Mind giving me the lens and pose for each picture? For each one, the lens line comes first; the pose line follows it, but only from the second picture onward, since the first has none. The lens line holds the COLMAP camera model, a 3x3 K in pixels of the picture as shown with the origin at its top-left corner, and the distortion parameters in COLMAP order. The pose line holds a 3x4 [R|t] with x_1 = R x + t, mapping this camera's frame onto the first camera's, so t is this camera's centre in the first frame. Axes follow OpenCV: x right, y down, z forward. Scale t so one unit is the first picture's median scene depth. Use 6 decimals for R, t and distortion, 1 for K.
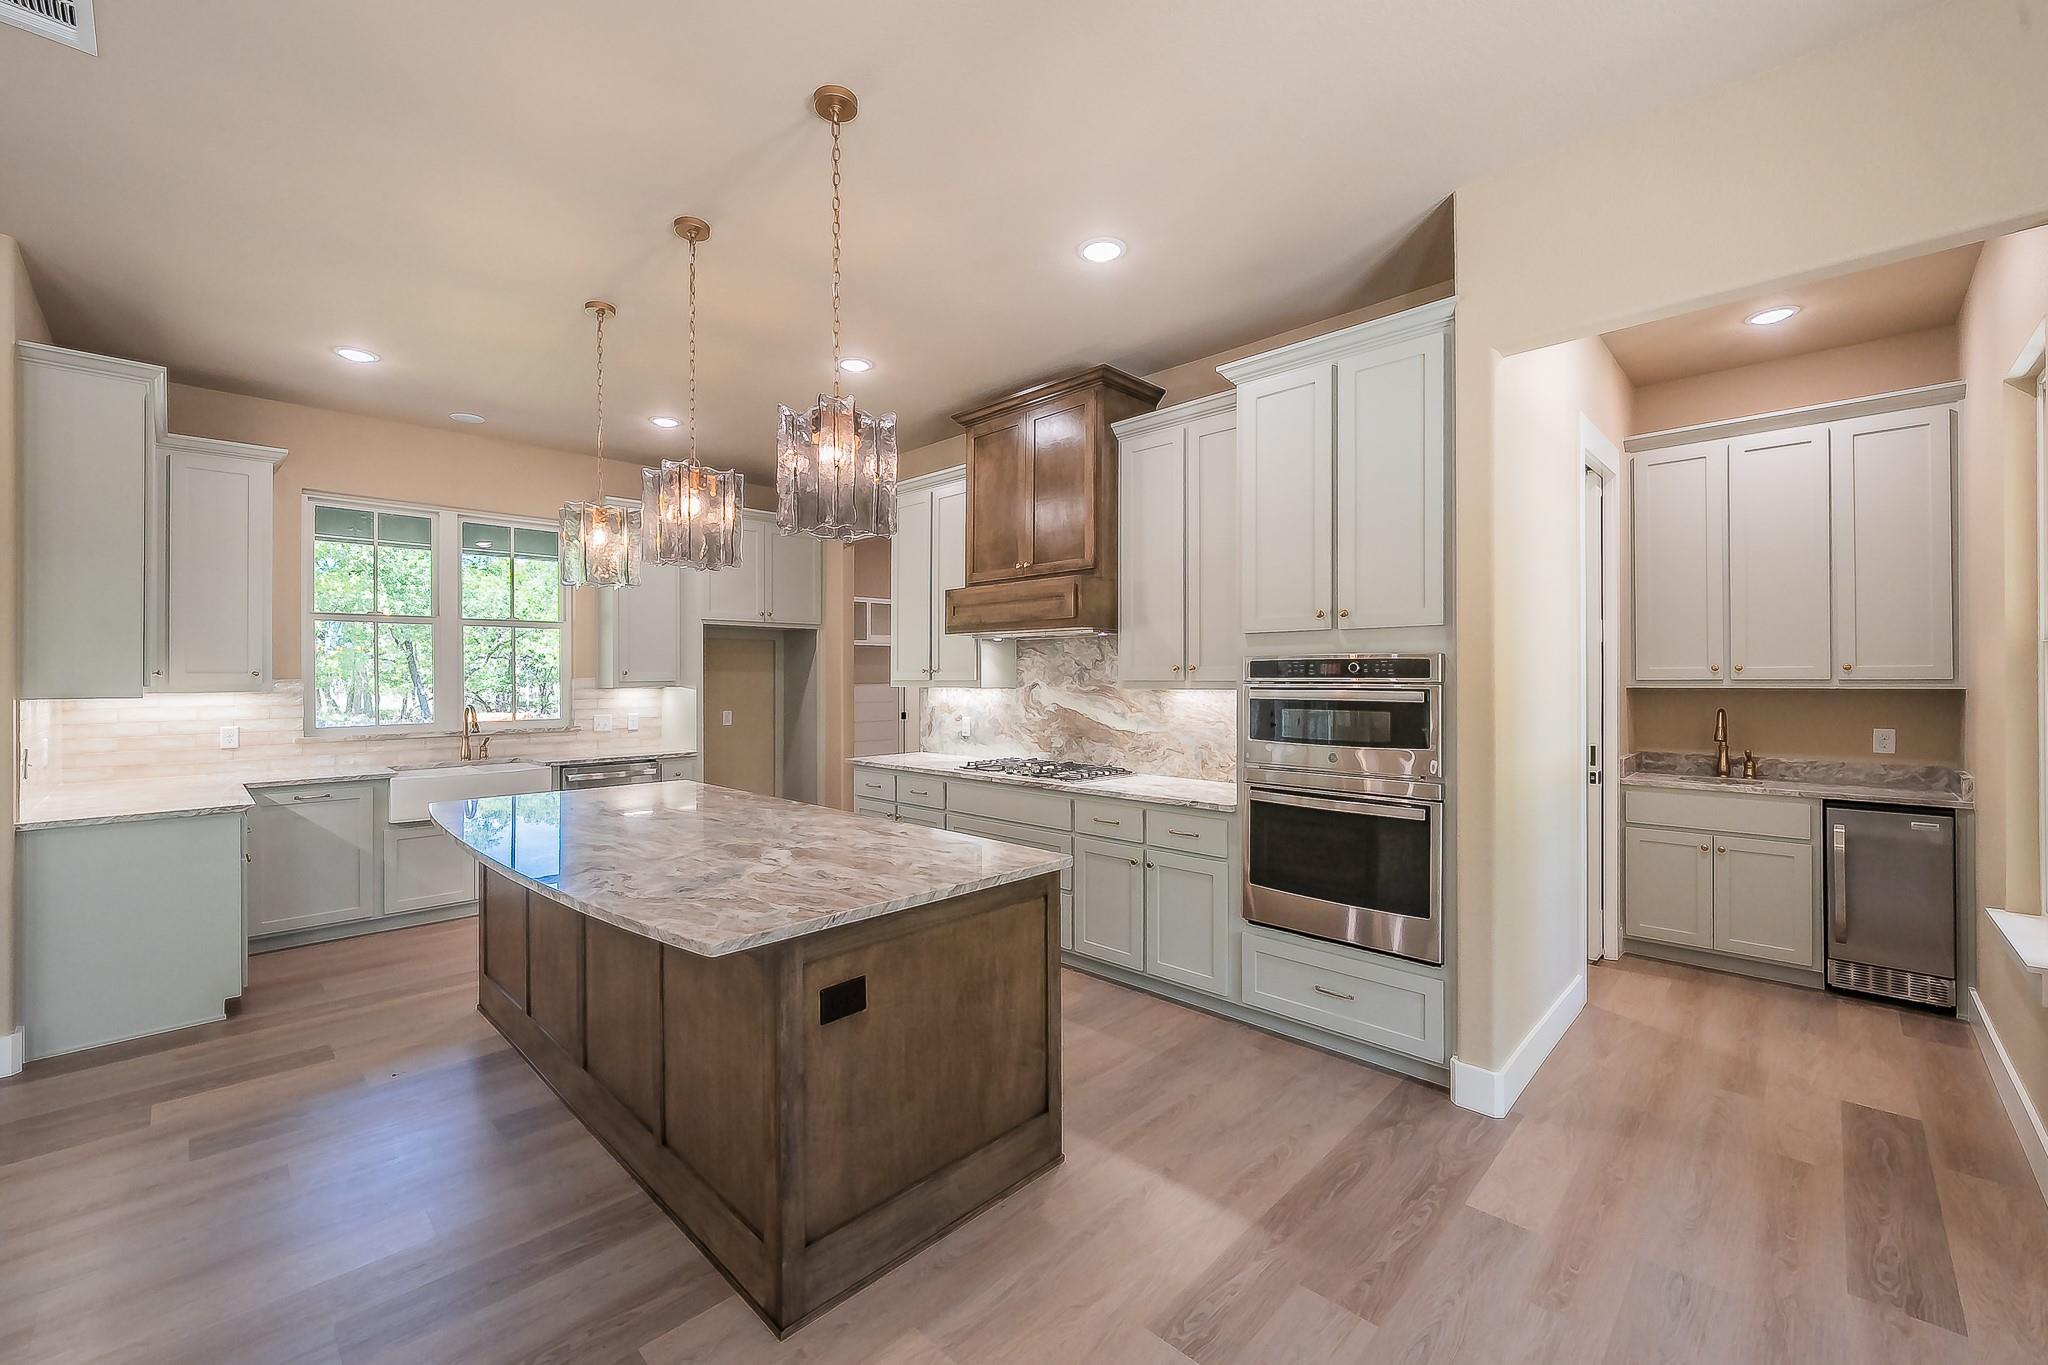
lens RADIAL K [[817.8, 0, 1011.8], [0, 817.8, 674.8], [0, 0, 1]] dist [-0.000990, -0.000009]
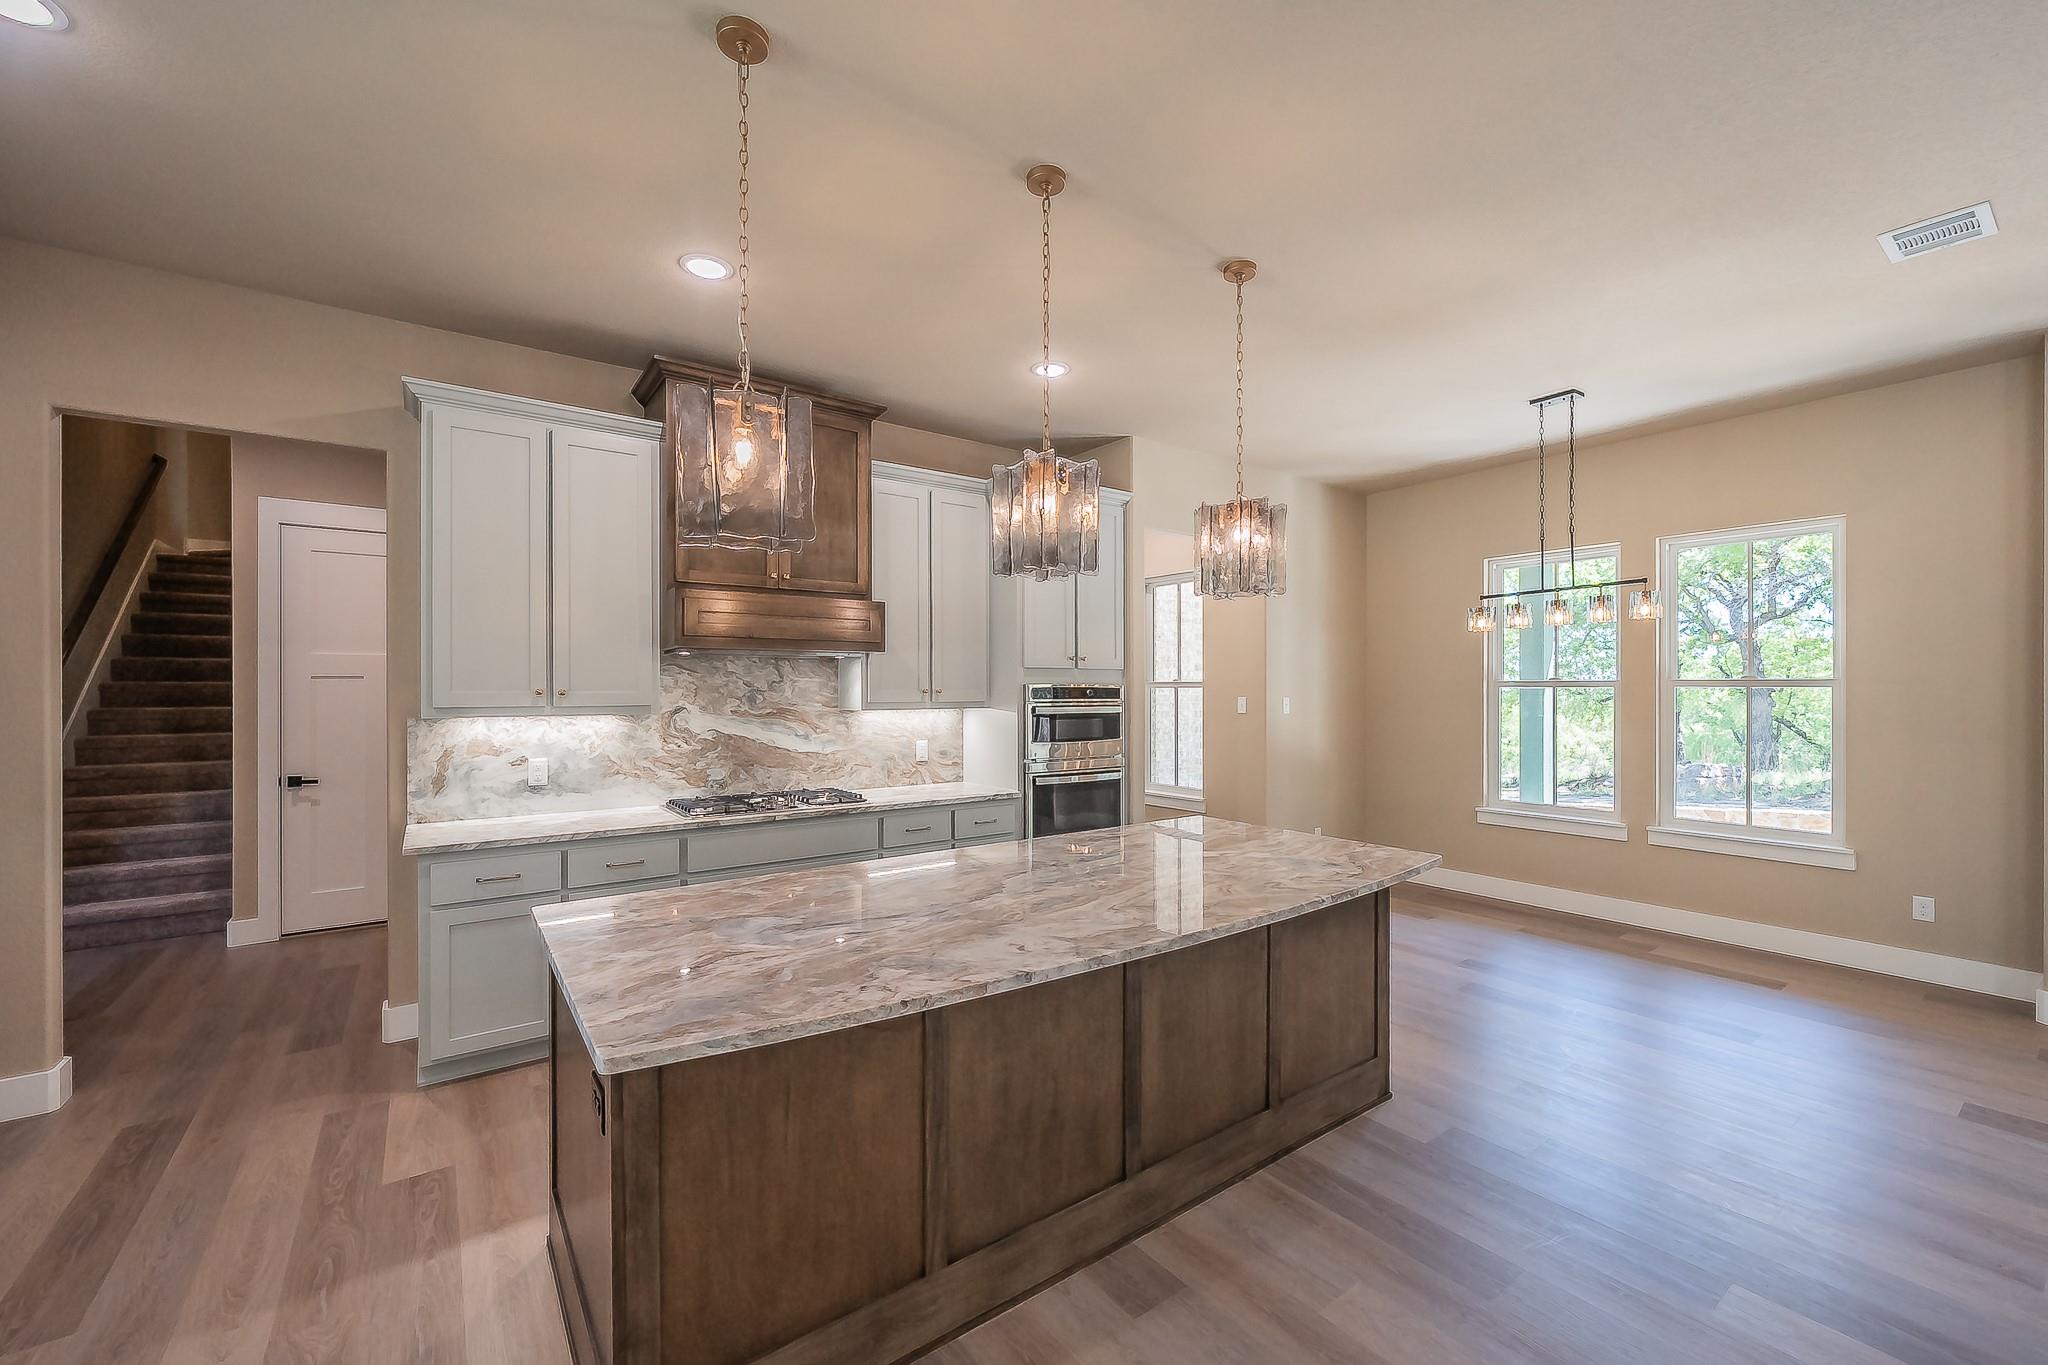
lens RADIAL K [[817.8, 0, 1013.0], [0, 817.8, 692.3], [0, 0, 1]] dist [-0.000990, -0.000009]
pose [[0.163107, -0.002791, 0.986604, -0.839315], [-0.003714, 0.999987, 0.003442, -0.010117], [-0.986601, -0.004226, 0.163095, 0.605931]]
